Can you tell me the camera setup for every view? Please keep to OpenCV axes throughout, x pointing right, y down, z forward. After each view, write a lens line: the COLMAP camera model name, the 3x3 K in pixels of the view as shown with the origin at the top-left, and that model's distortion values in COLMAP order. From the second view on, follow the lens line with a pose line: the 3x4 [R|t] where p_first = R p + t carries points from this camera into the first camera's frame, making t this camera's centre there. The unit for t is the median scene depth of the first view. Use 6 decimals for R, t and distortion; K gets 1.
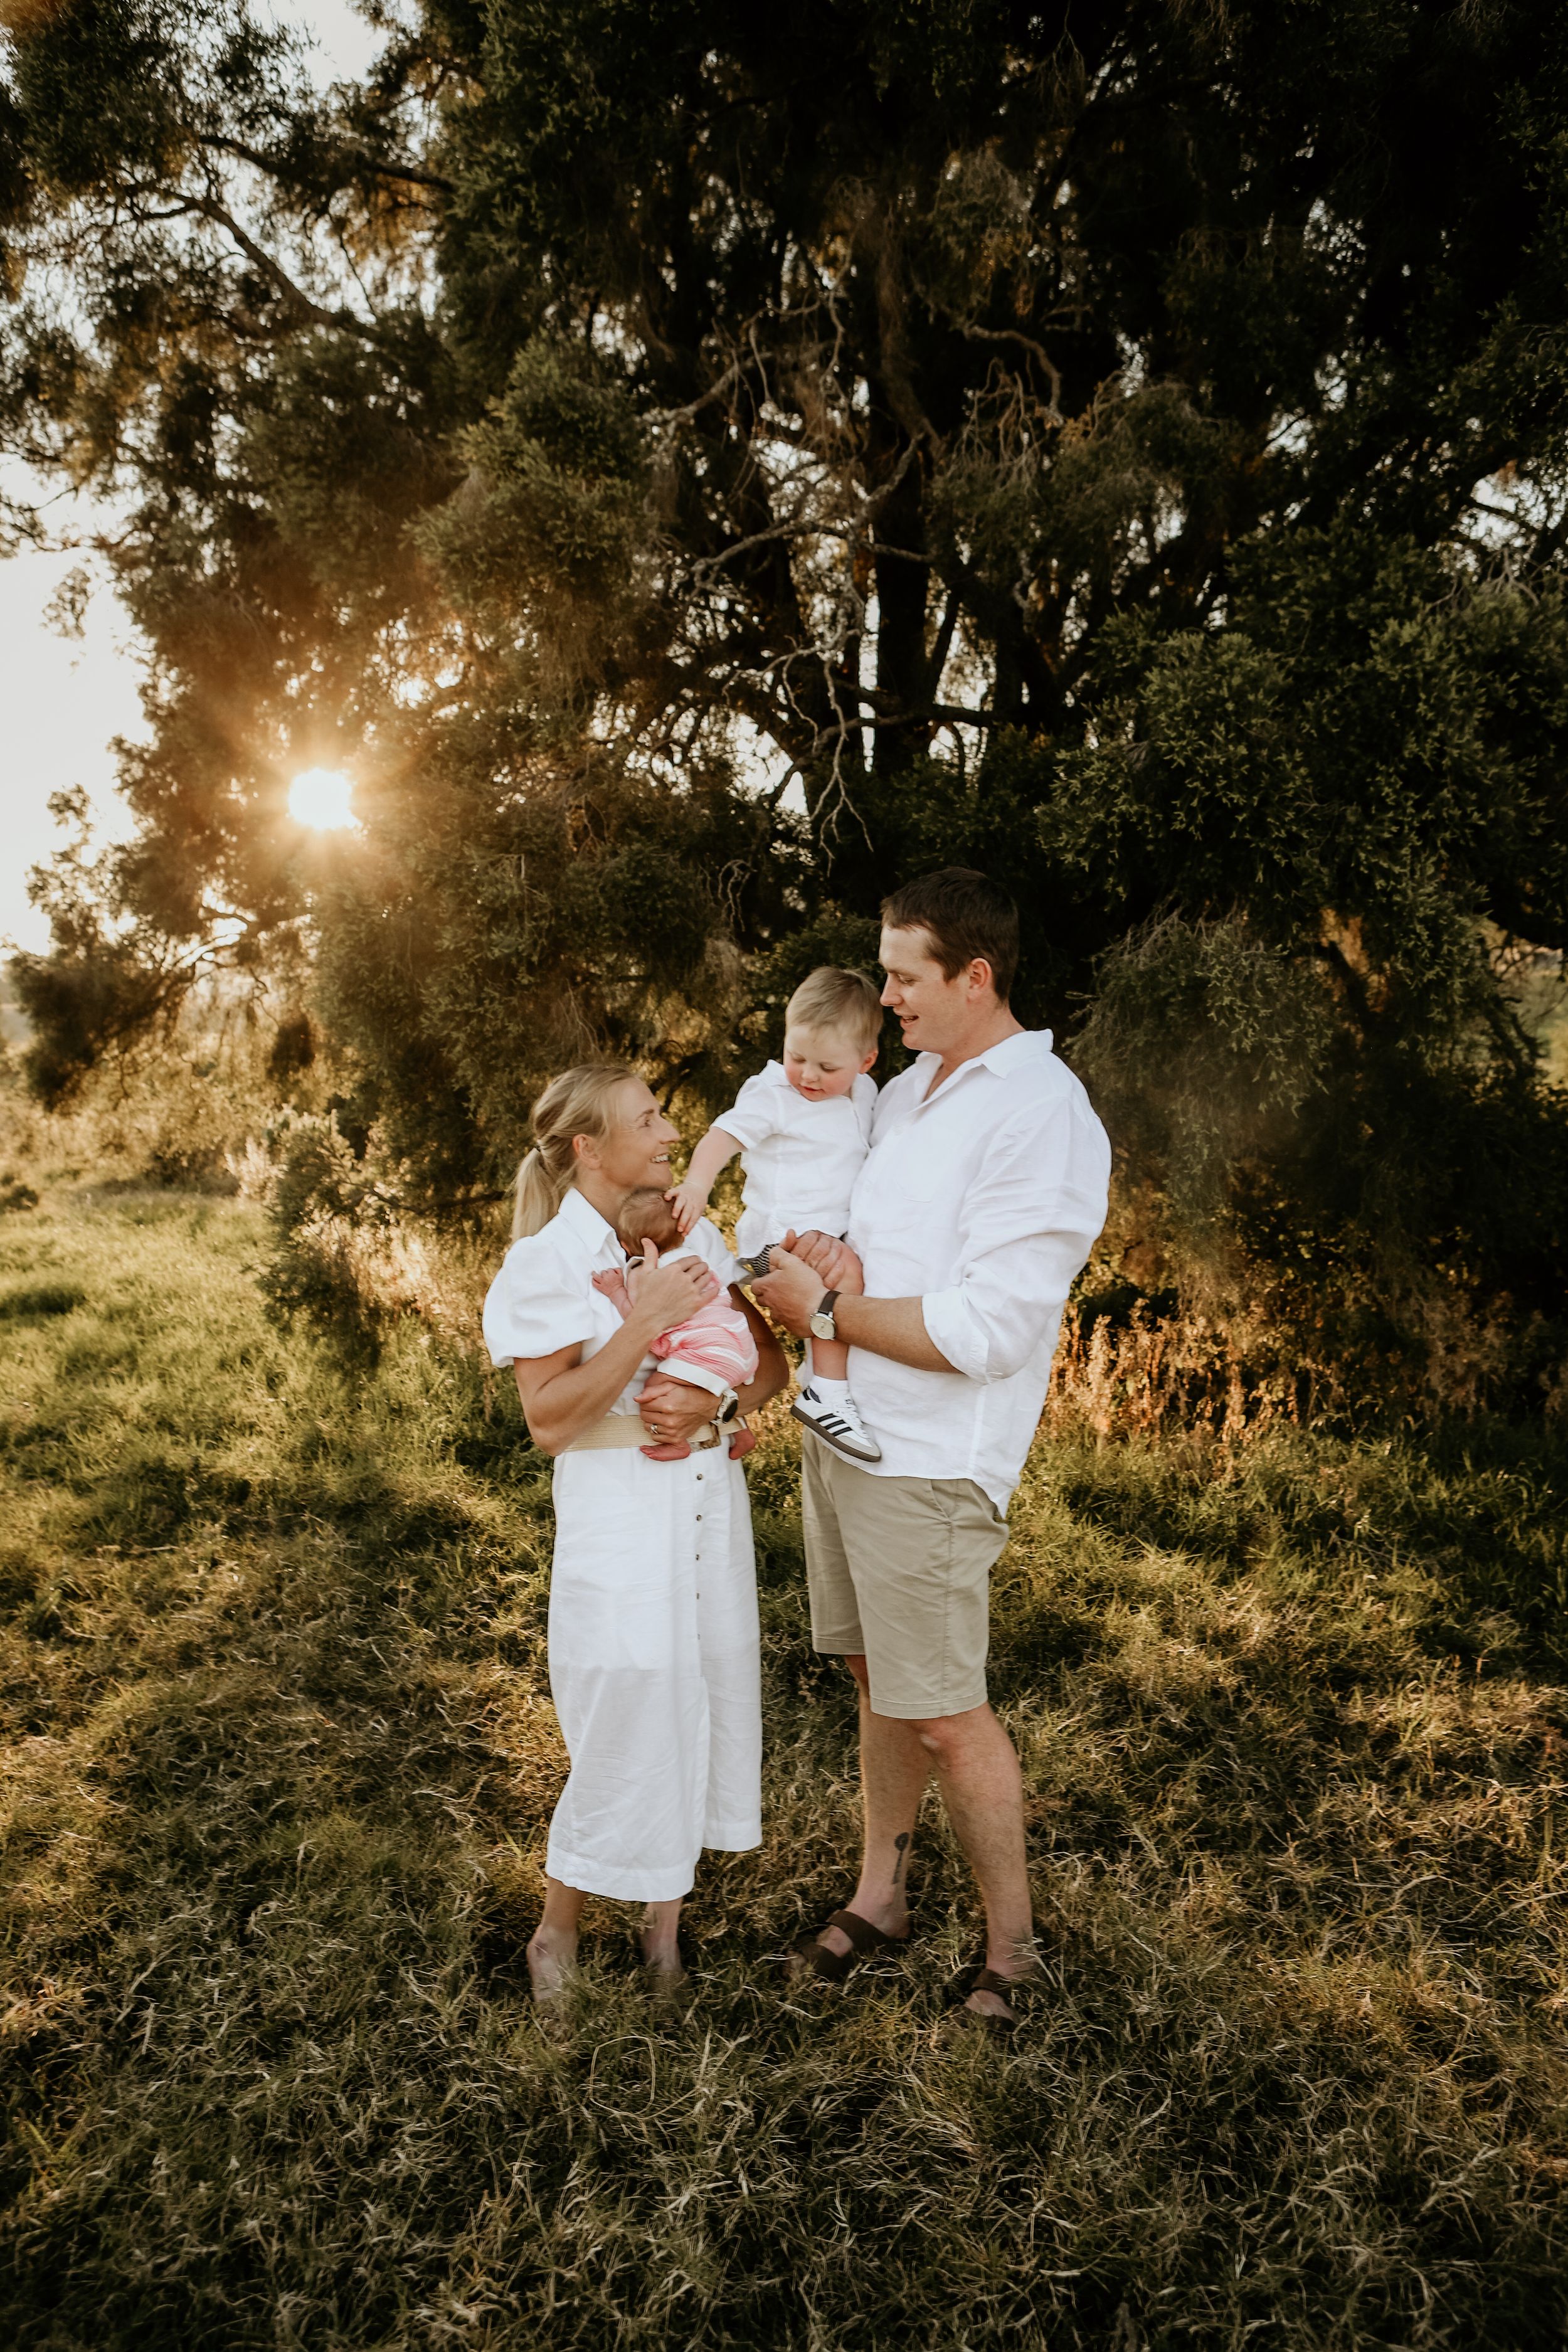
lens RADIAL K [[1613.3, 0, 800.0], [0, 1613.3, 1210.6], [0, 0, 1]] dist [-0.103258, 0.064566]
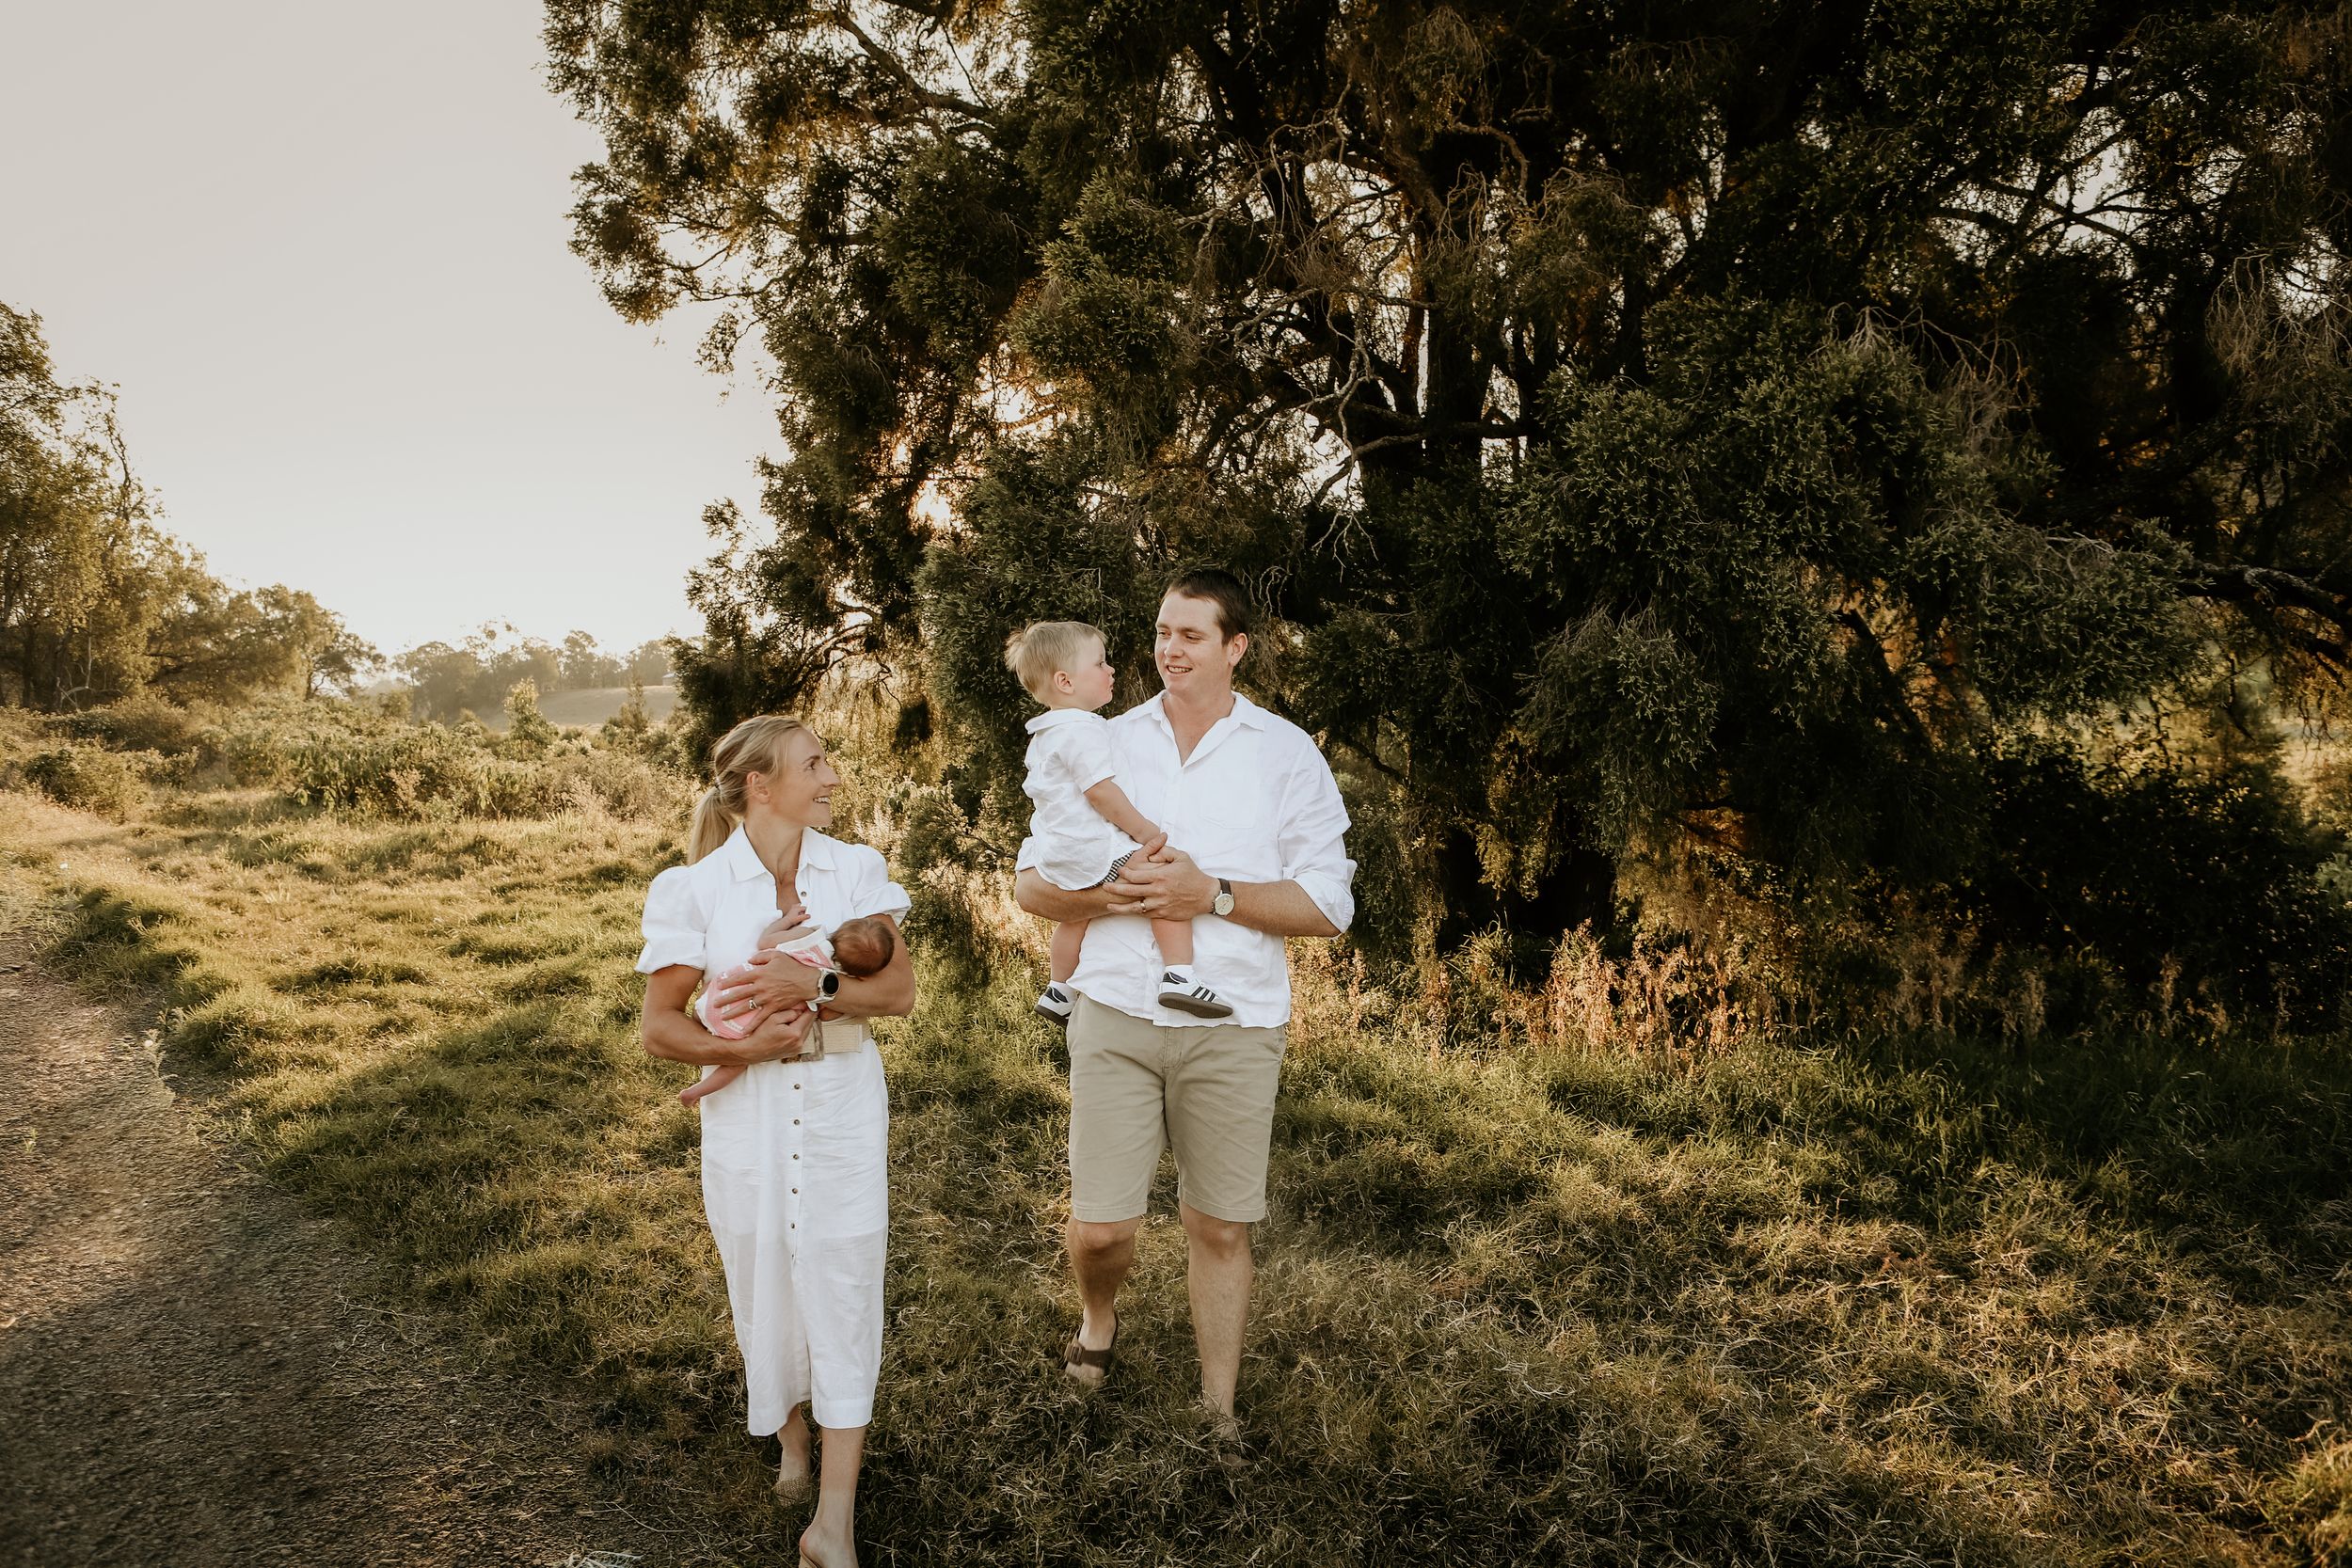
lens RADIAL K [[1613.2, 0, 1177.2], [0, 1613.2, 866.3], [0, 0, 1]] dist [-0.103258, 0.064566]
pose [[0.989812, -0.007279, -0.142194, 0.051323], [0.006232, 0.999950, -0.007812, 0.014977], [0.142244, 0.006847, 0.989808, -0.182541]]
